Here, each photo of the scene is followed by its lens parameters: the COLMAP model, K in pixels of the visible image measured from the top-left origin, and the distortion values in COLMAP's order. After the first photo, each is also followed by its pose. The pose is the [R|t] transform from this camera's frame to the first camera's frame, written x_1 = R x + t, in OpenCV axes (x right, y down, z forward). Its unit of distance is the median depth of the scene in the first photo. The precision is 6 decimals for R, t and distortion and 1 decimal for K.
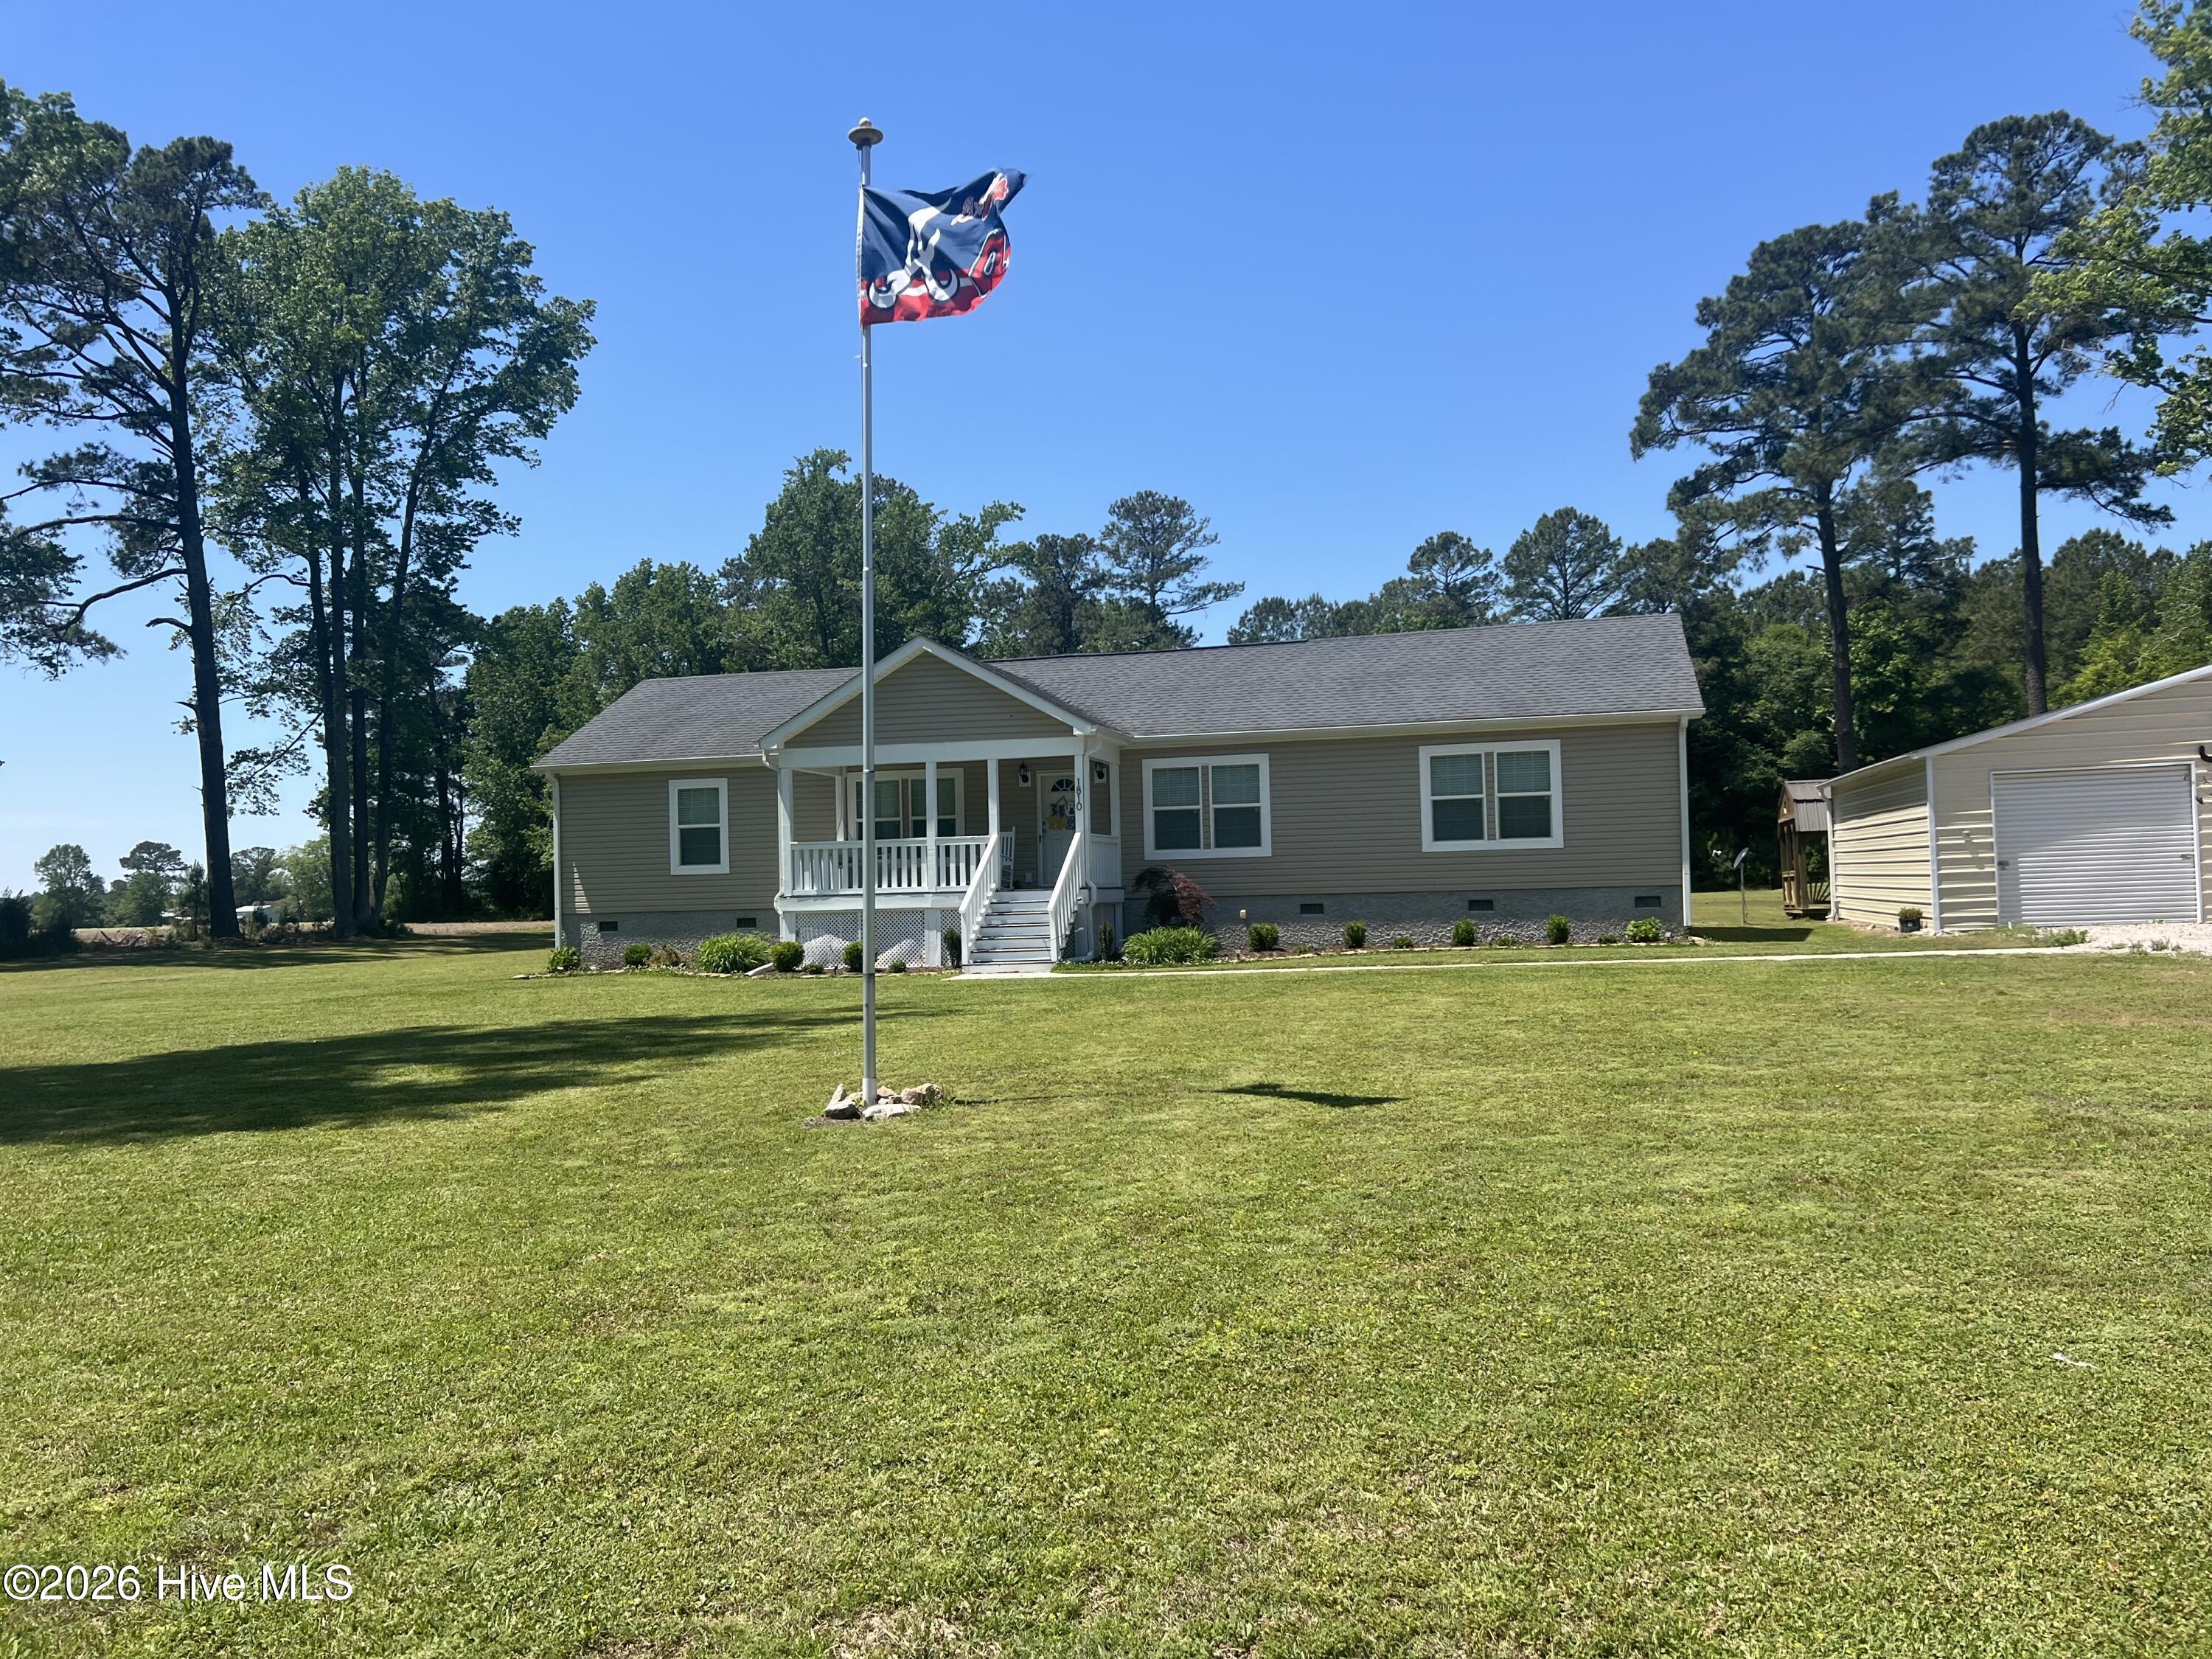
lens RADIAL K [[1671.1, 0, 1106.1], [0, 1671.1, 818.5], [0, 0, 1]] dist [0.076202, -0.099141]
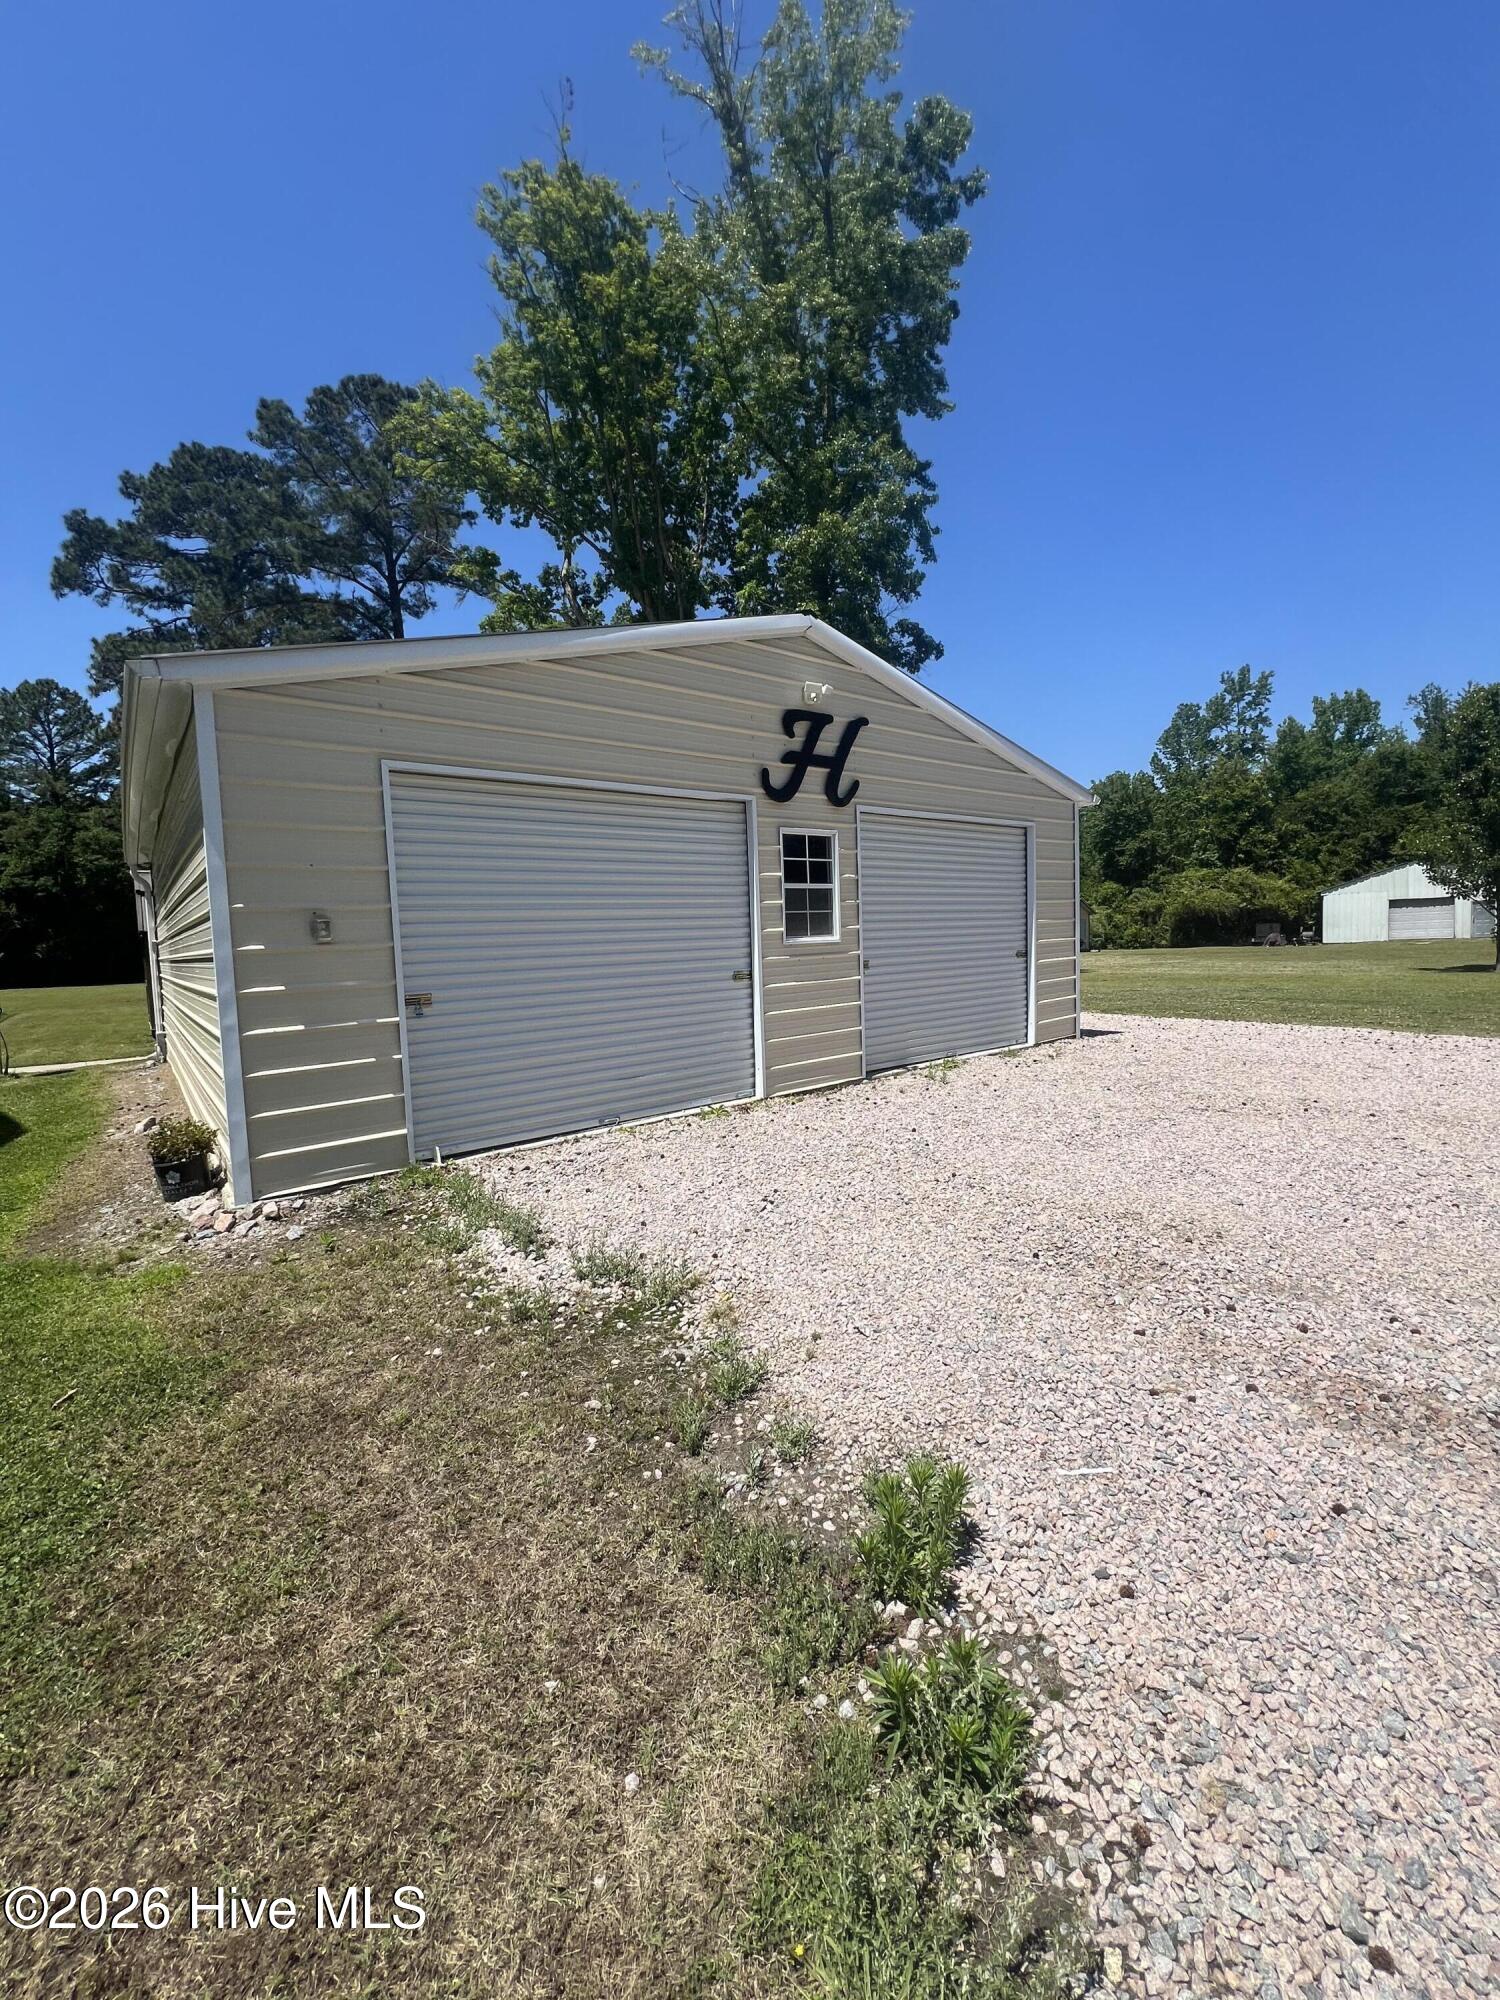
lens RADIAL K [[798.5, 0, 753.2], [0, 798.5, 994.7], [0, 0, 1]] dist [0.001072, 0.000004]
pose [[0.604653, -0.041976, 0.795382, 0.189285], [-0.017788, 0.997650, 0.066173, 0.004930], [-0.796290, -0.054160, 0.602485, 0.361255]]
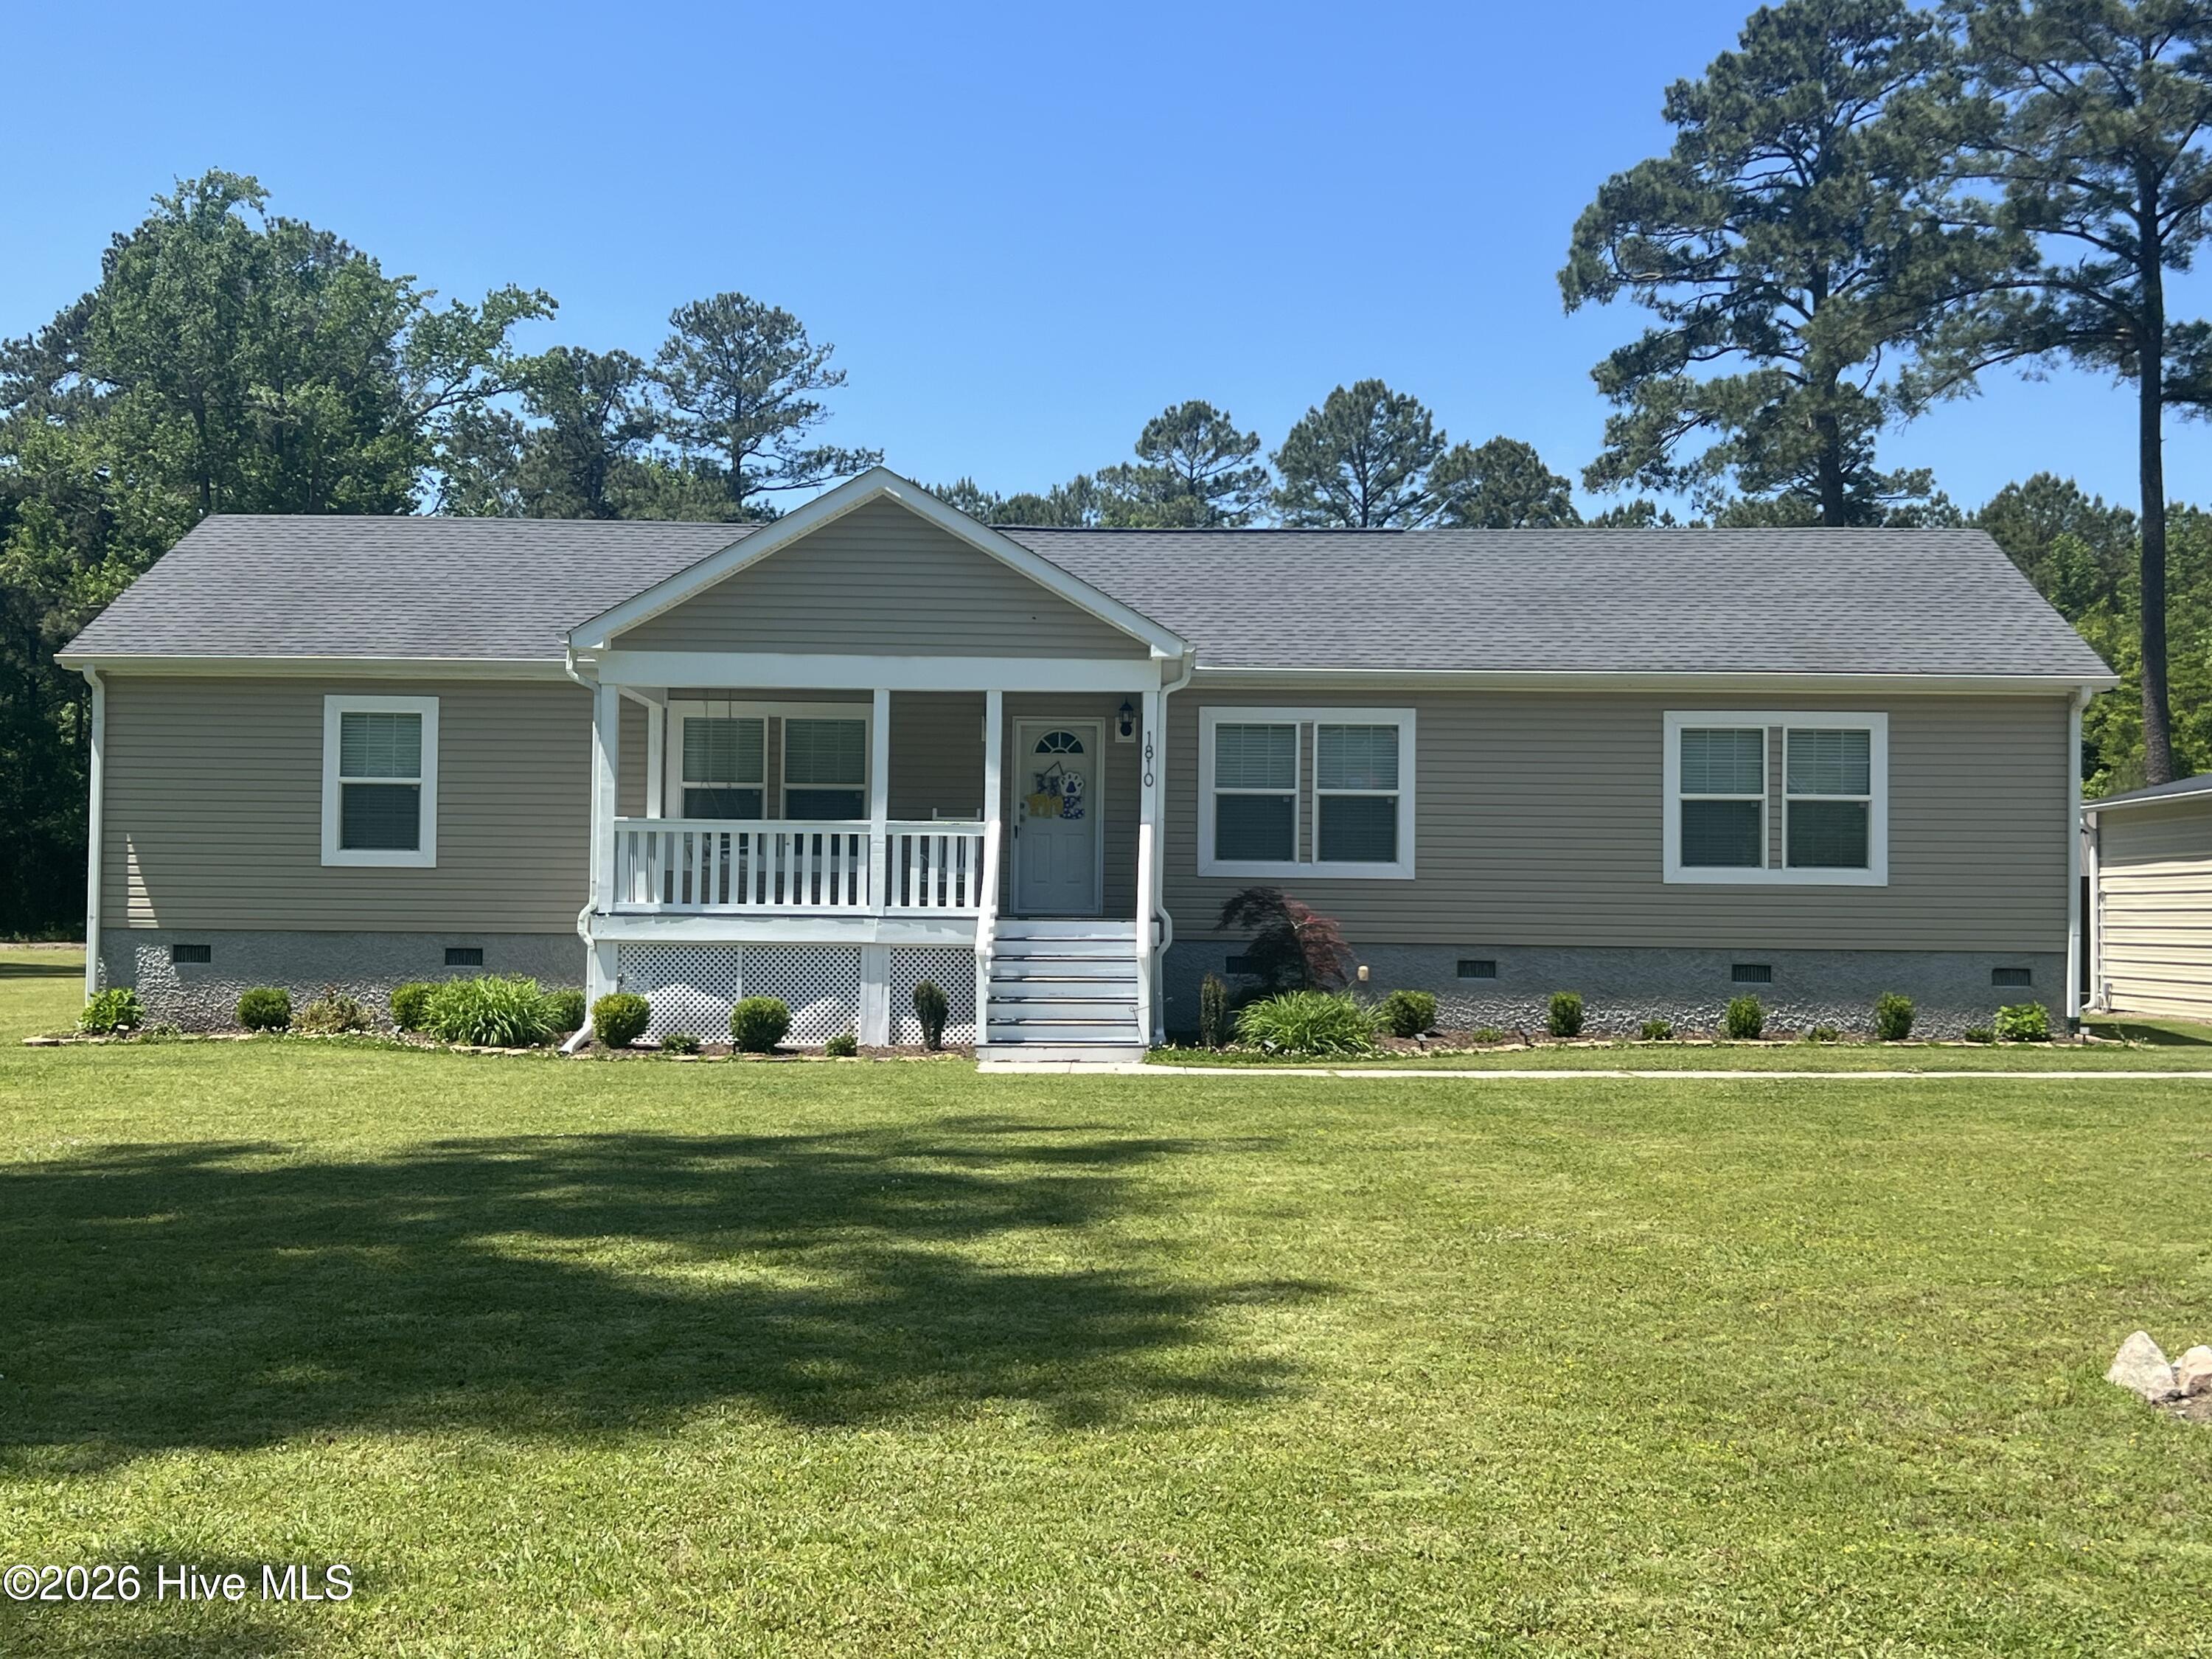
lens RADIAL K [[2519.7, 0, 1079.7], [0, 2519.7, 872.2], [0, 0, 1]] dist [0.038842, 0.000000]
pose [[0.972736, 0.043916, 0.227719, -0.109724], [-0.048449, 0.998723, 0.014352, 0.006198], [-0.226798, -0.024993, 0.973621, 0.068326]]
